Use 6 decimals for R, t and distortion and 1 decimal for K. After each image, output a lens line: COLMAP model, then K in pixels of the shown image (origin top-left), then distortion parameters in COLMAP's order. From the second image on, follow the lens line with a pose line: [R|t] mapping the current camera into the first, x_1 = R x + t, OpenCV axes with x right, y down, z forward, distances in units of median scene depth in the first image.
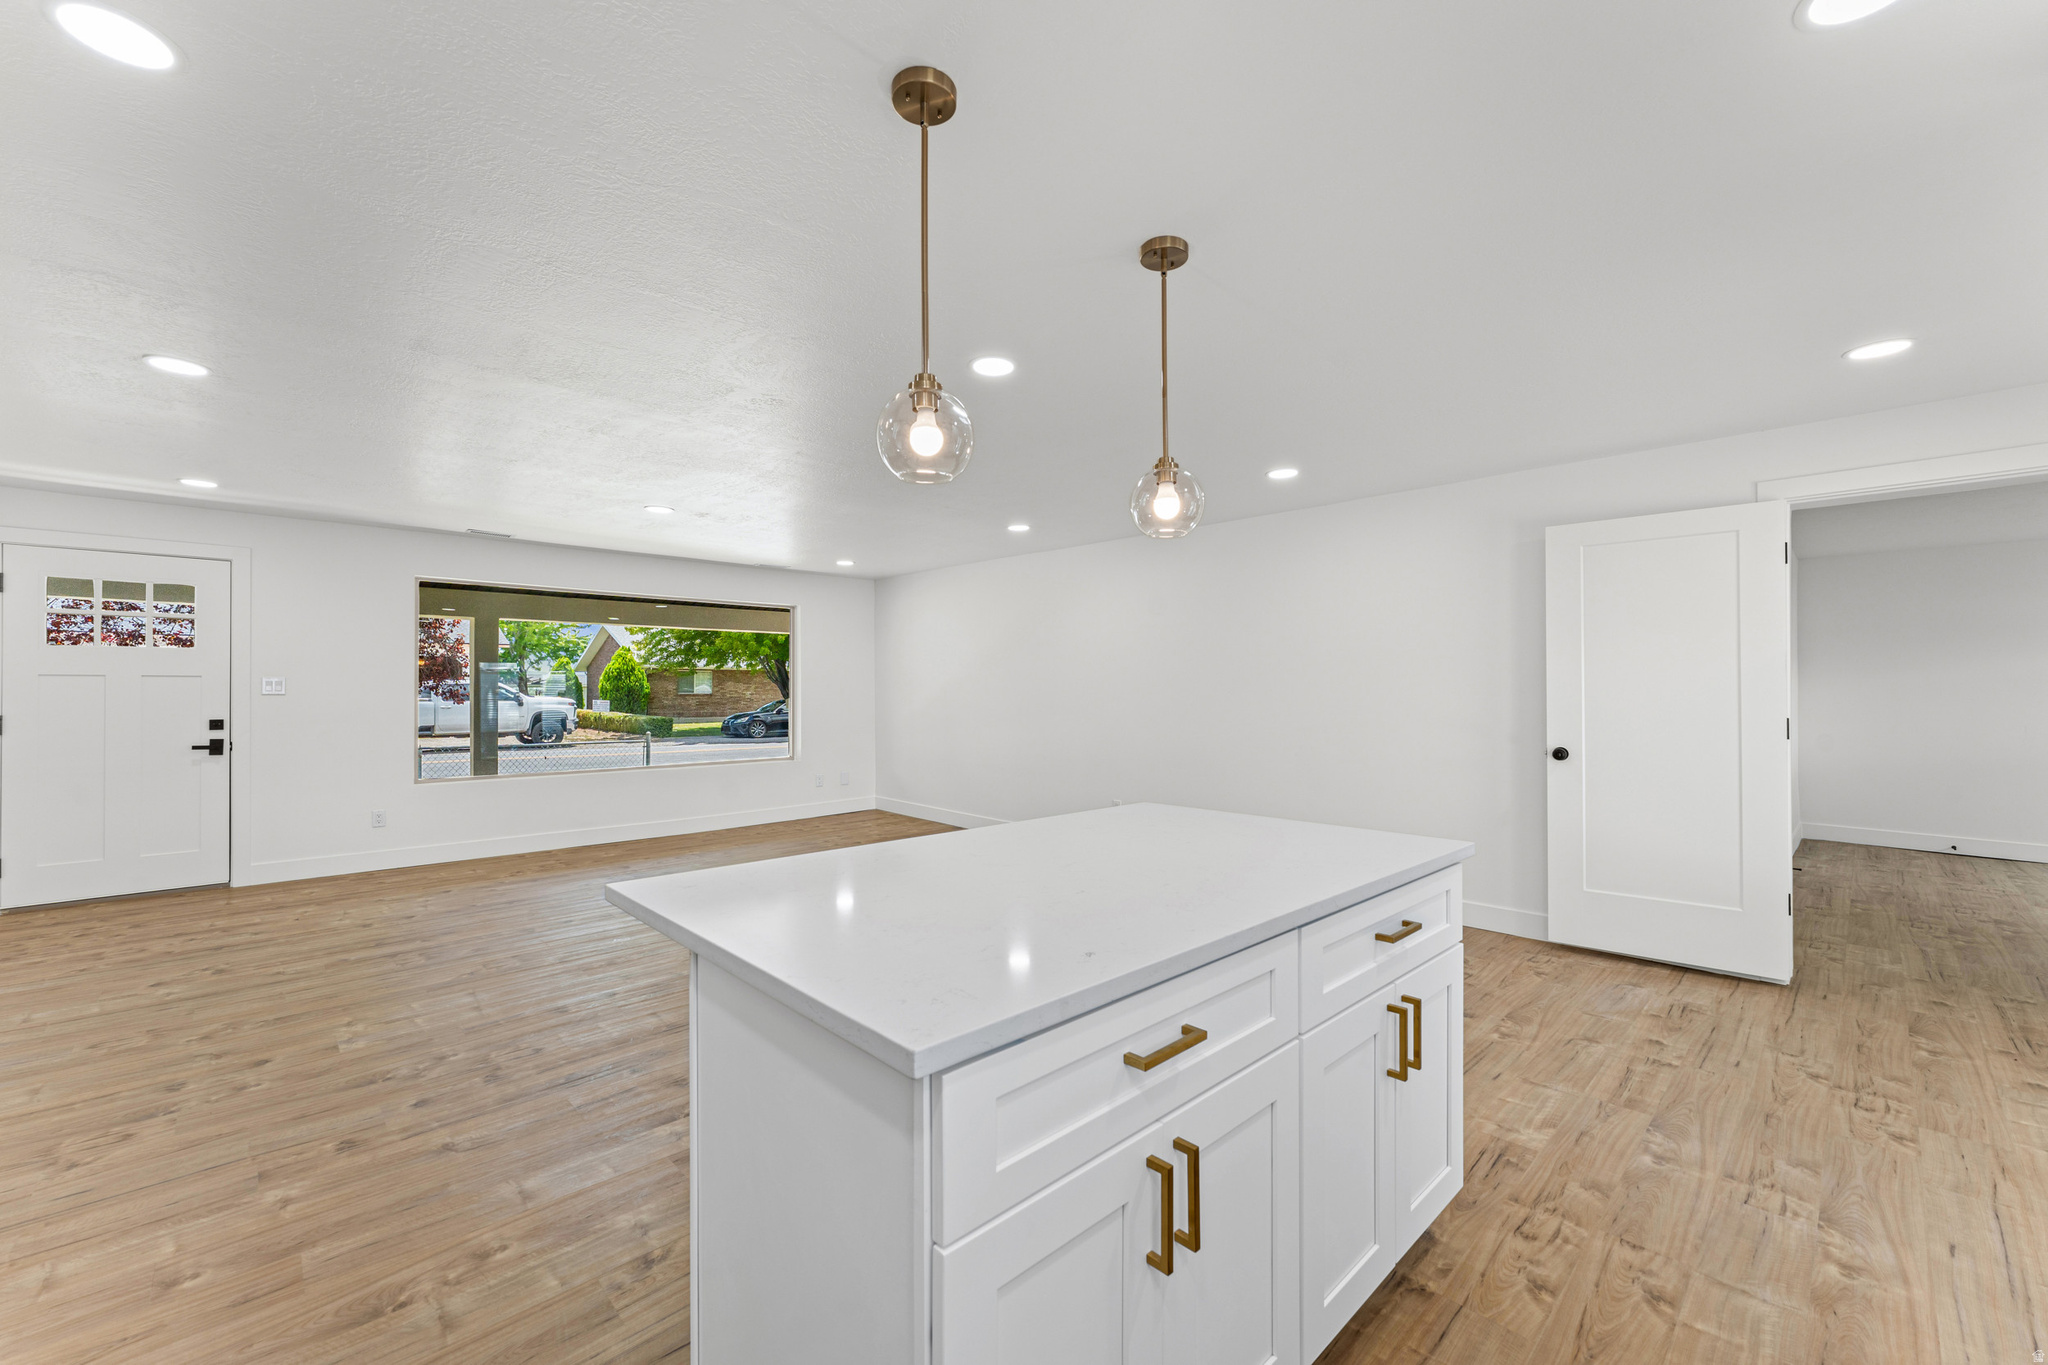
lens RADIAL K [[818.3, 0, 1018.0], [0, 818.3, 688.6], [0, 0, 1]] dist [-0.001755, 0.000571]
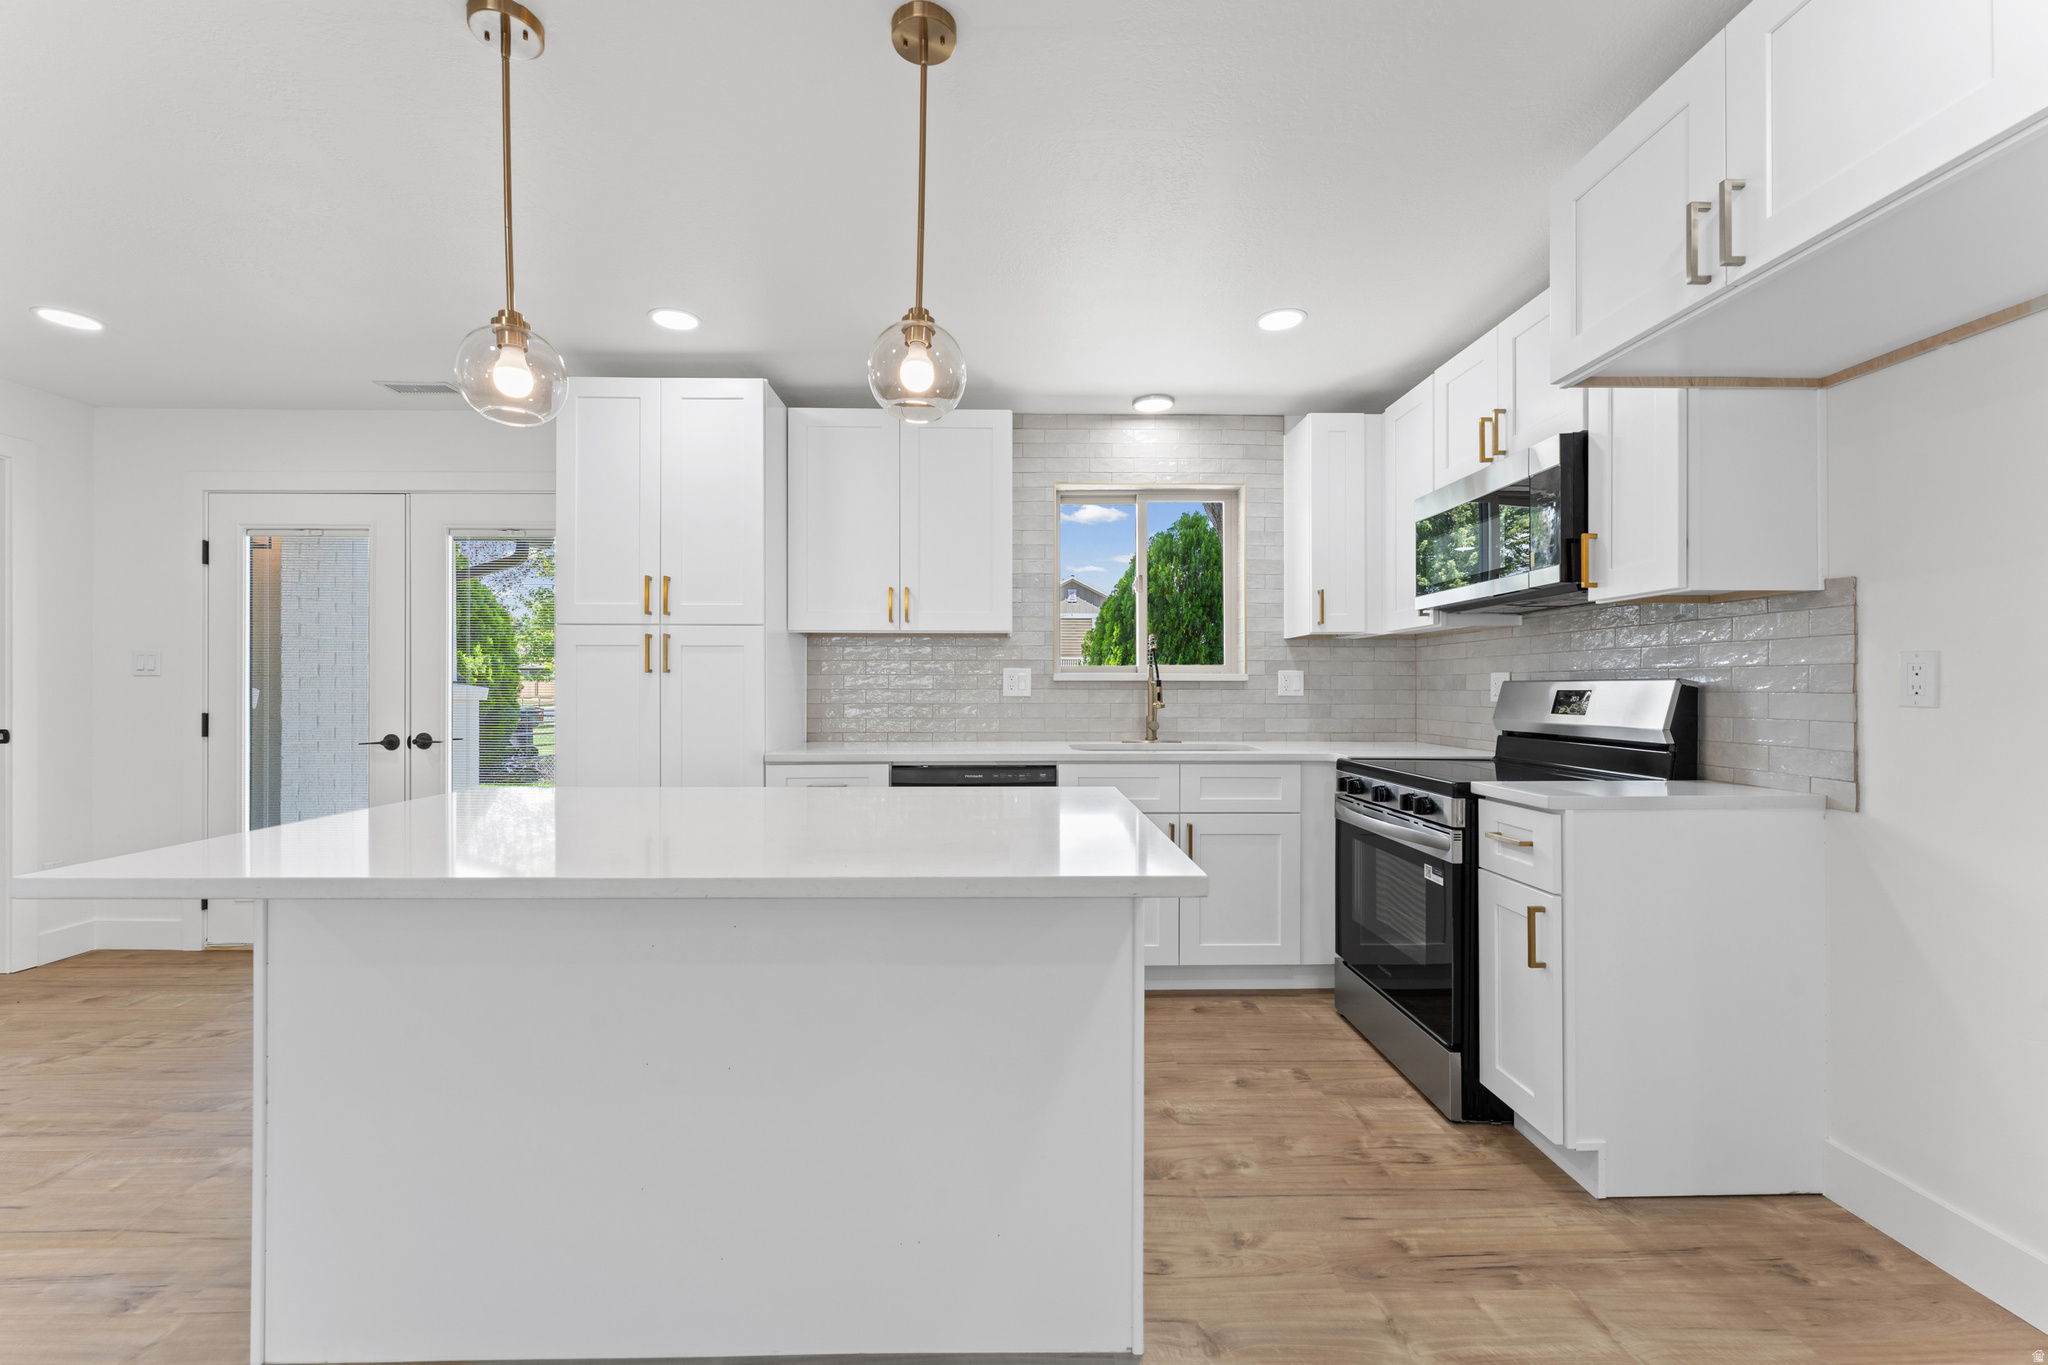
lens RADIAL K [[818.3, 0, 1021.9], [0, 818.3, 684.1], [0, 0, 1]] dist [-0.001755, 0.000571]
pose [[-0.736435, -0.000318, 0.676508, -0.410510], [-0.002041, 0.999996, -0.001752, 0.030566], [-0.676505, -0.002671, -0.736433, 0.770218]]
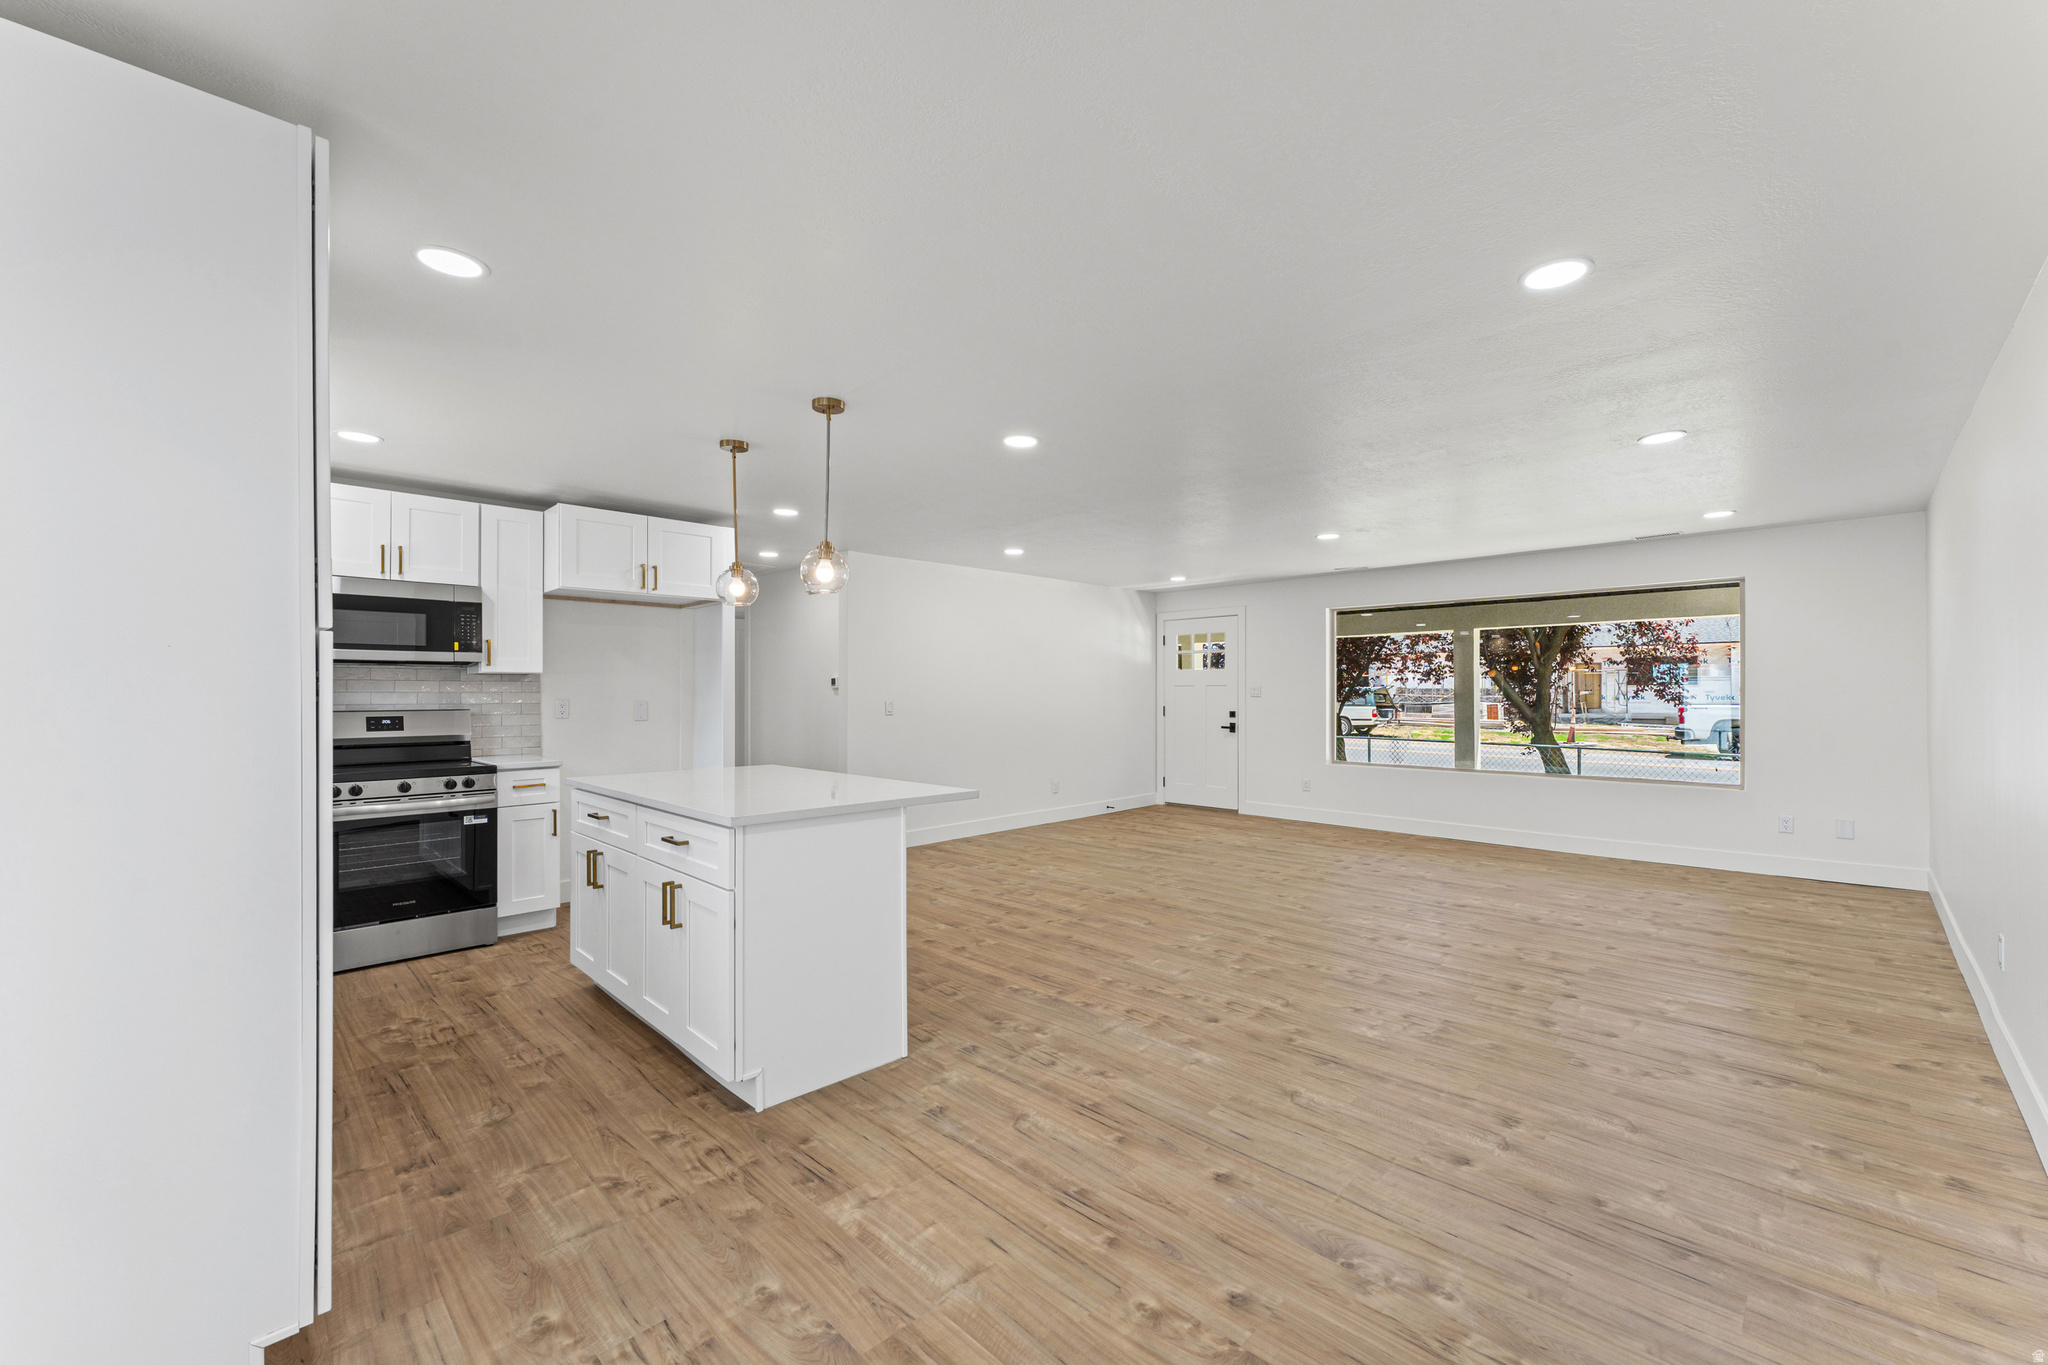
lens RADIAL K [[818.3, 0, 1023.6], [0, 818.3, 688.1], [0, 0, 1]] dist [-0.001755, 0.000571]
pose [[0.022817, -0.006168, -0.999721, 1.069090], [0.003017, 0.999977, -0.006100, -0.000630], [0.999735, -0.002877, 0.022835, 0.833102]]
